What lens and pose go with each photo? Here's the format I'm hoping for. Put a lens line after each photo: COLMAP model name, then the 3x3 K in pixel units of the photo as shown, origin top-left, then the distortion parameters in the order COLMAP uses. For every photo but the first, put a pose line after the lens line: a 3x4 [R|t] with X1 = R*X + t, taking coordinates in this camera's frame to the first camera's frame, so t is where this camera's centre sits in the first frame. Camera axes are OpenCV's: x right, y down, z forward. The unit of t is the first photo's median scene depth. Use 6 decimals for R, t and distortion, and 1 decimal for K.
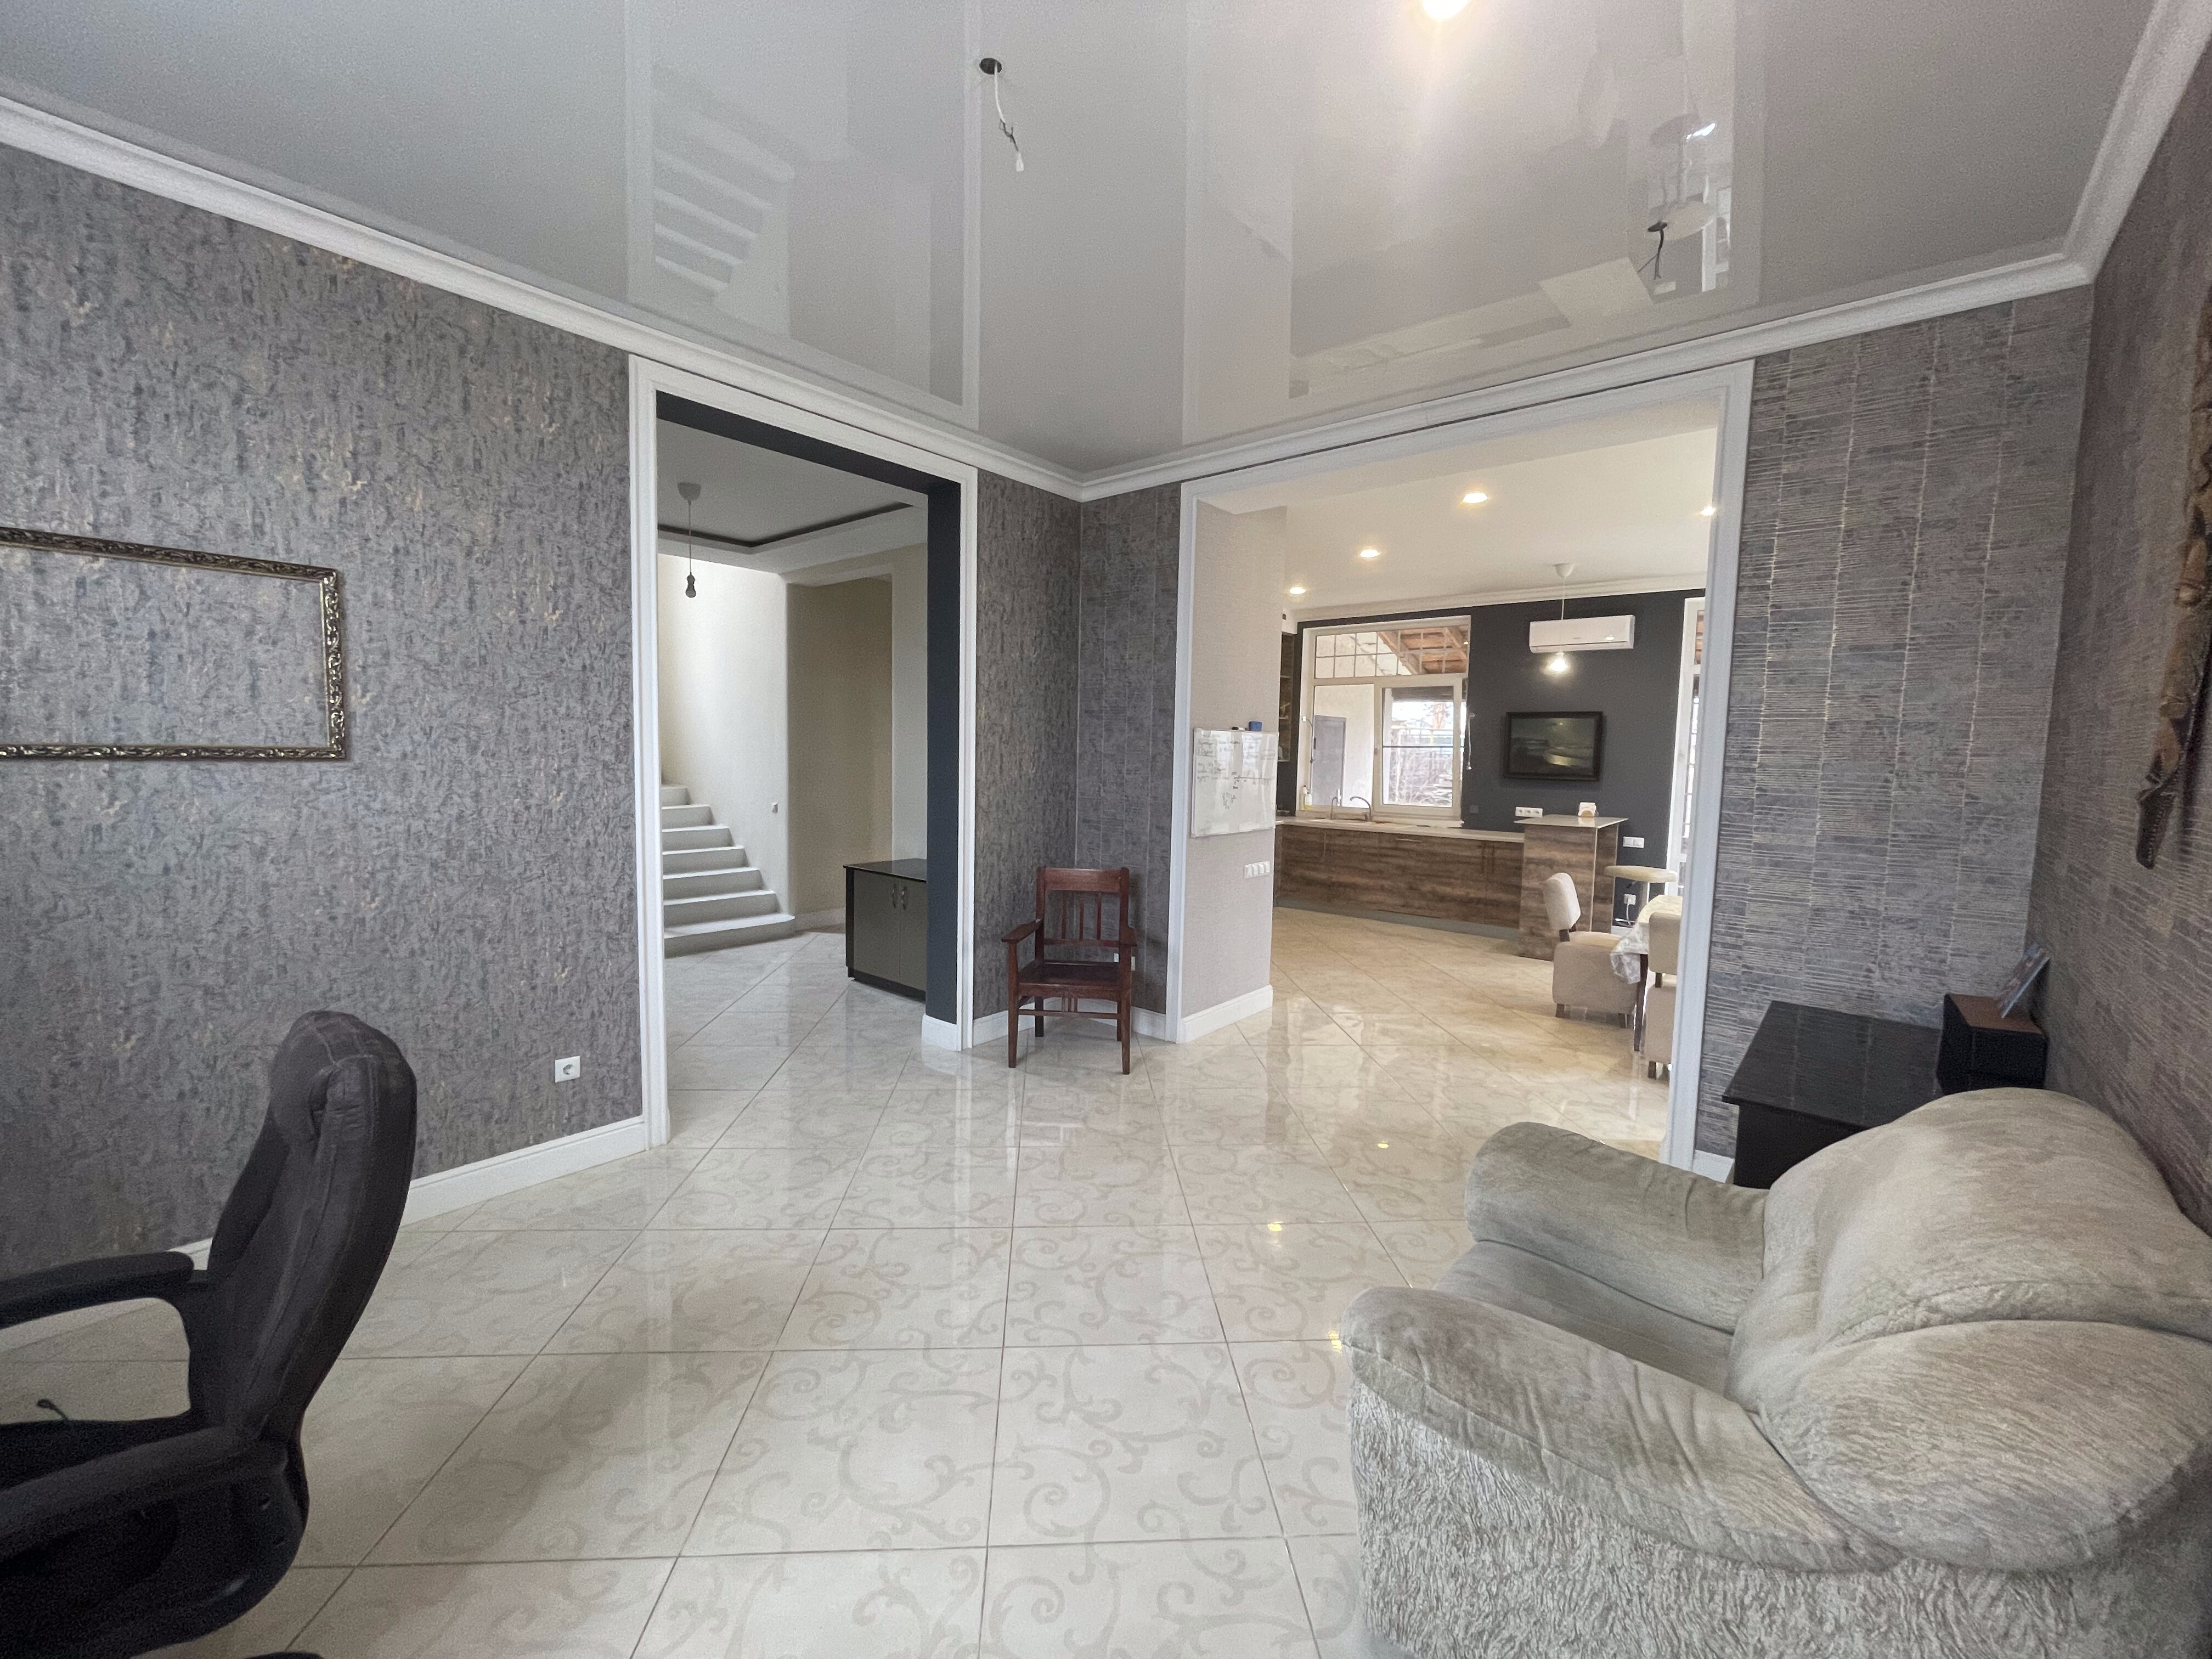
lens RADIAL K [[893.7, 0, 1103.9], [0, 893.7, 820.0], [0, 0, 1]] dist [-0.002923, 0.000196]
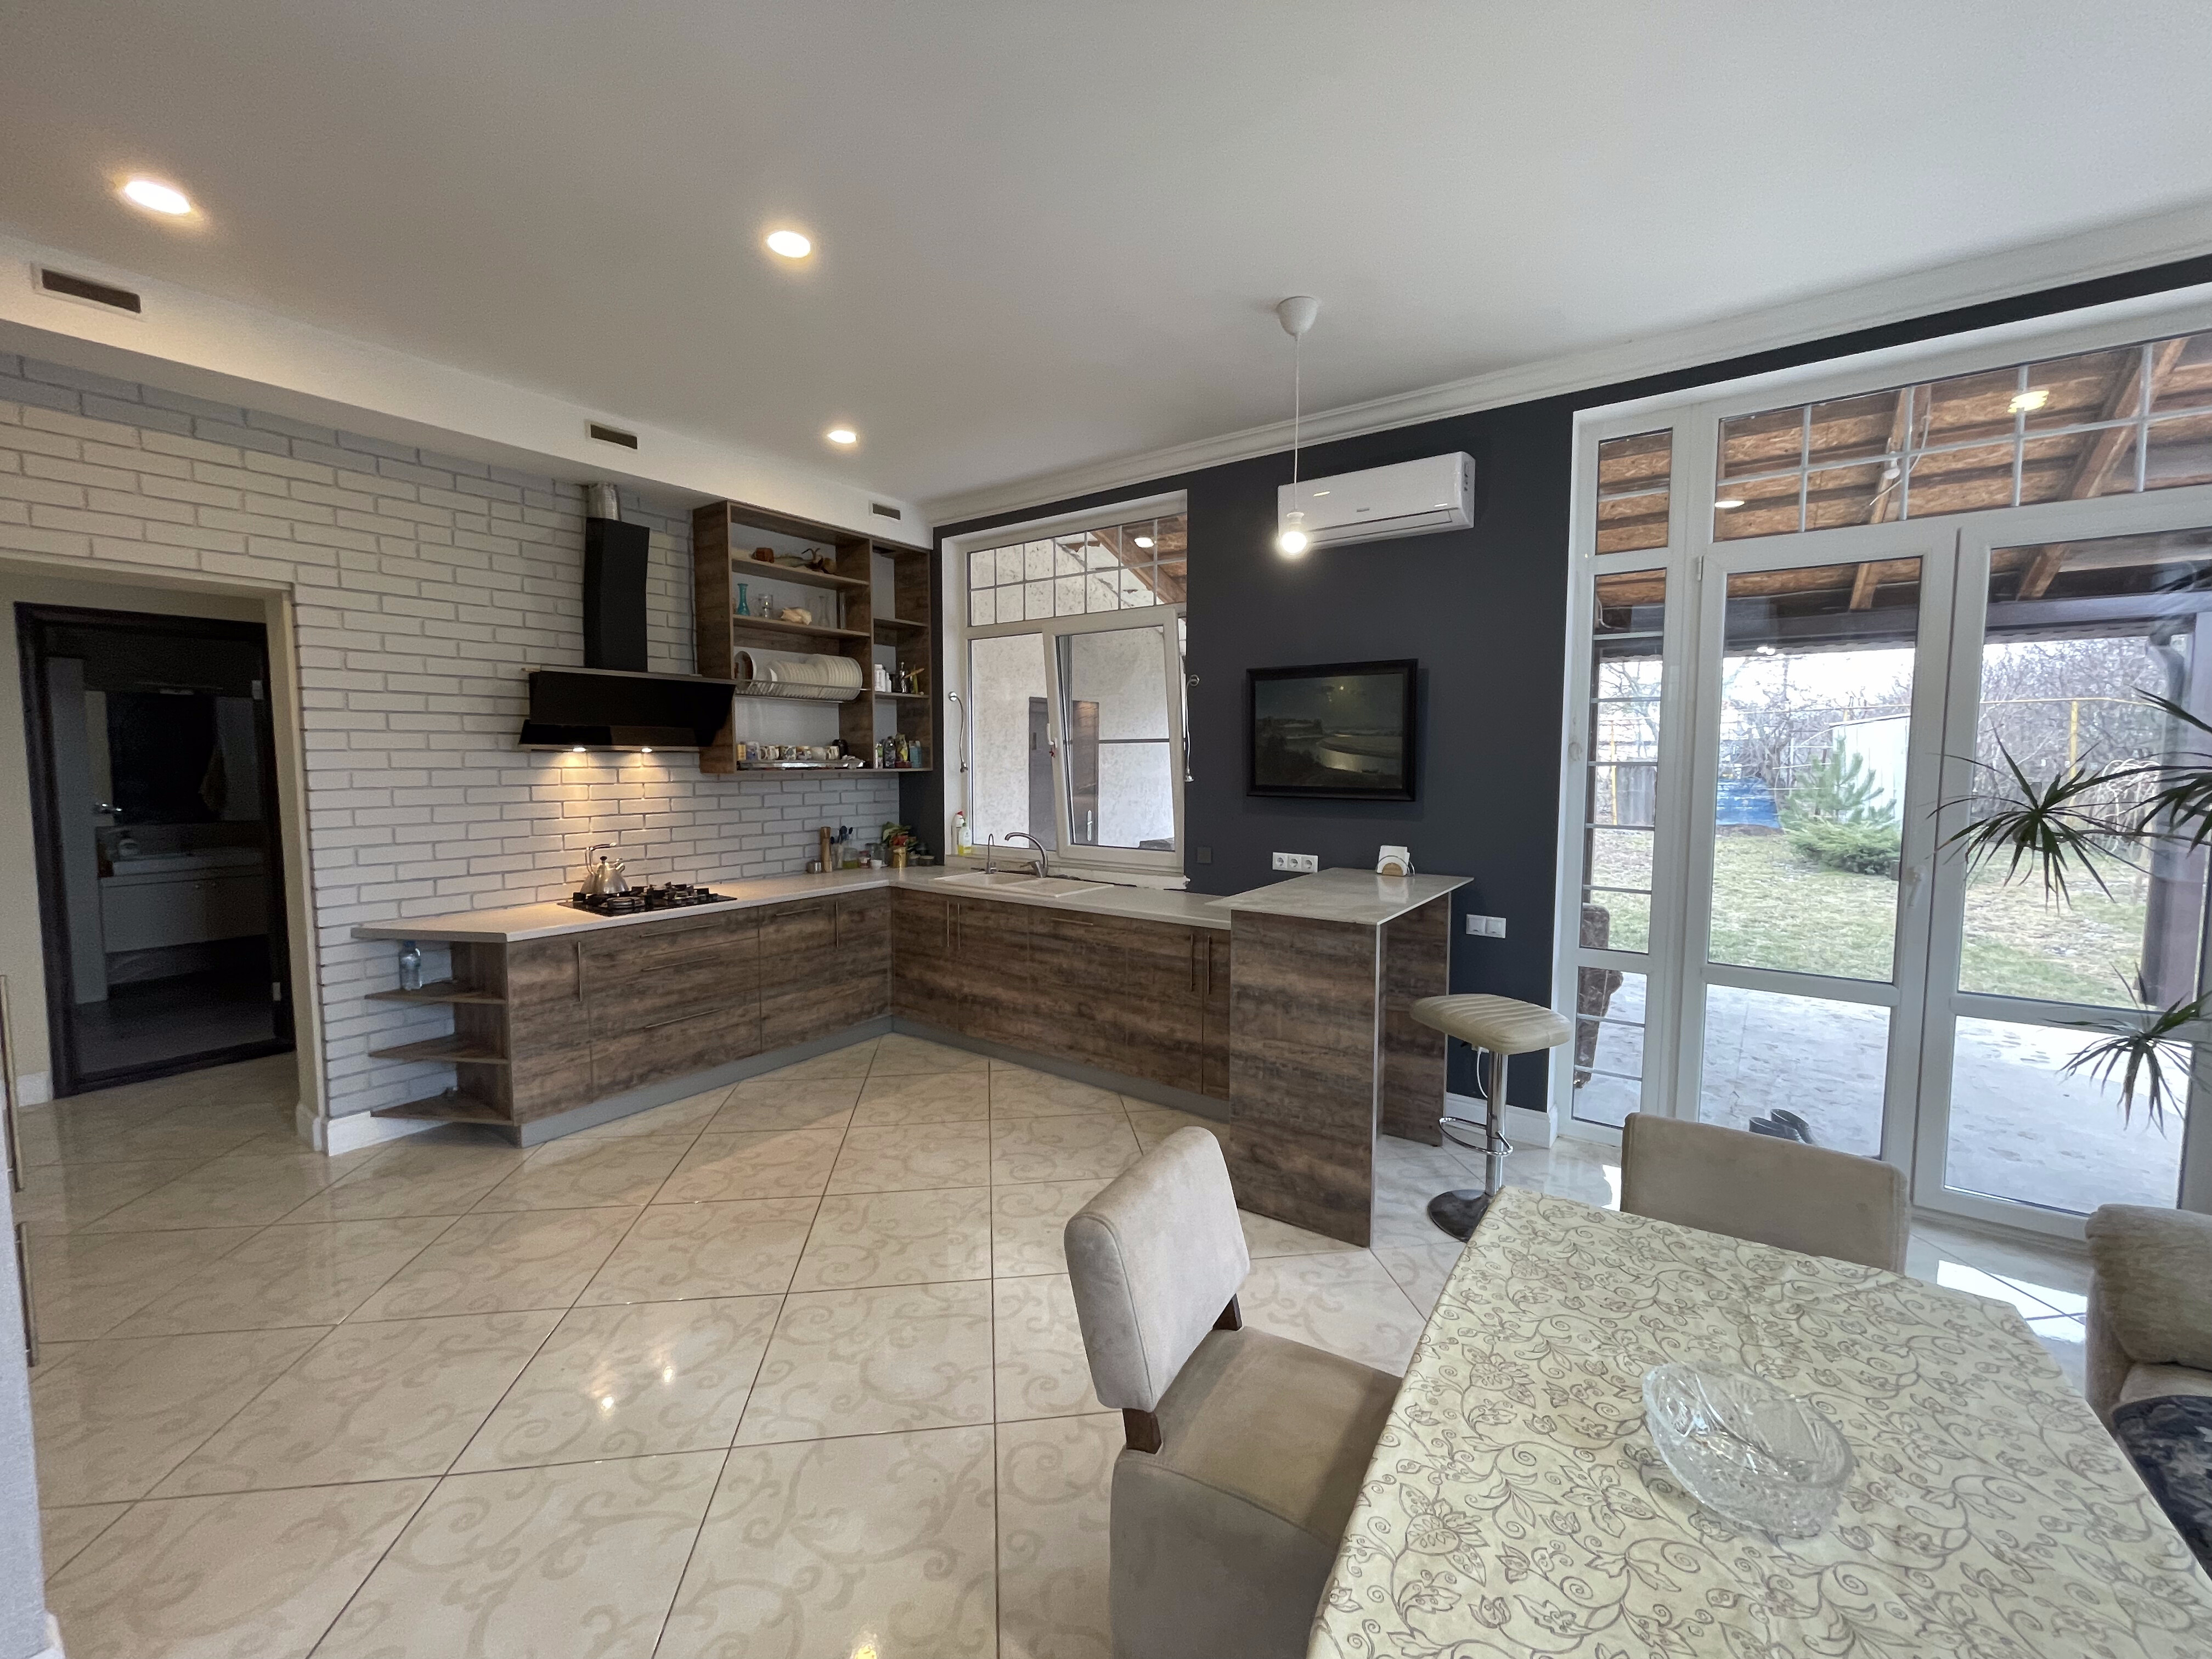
lens RADIAL K [[893.7, 0, 1102.5], [0, 893.7, 824.0], [0, 0, 1]] dist [-0.002923, 0.000196]
pose [[0.997232, -0.022695, 0.070810, 0.342464], [0.022959, 0.999732, -0.002912, -0.033454], [-0.070724, 0.004530, 0.997486, 0.514197]]
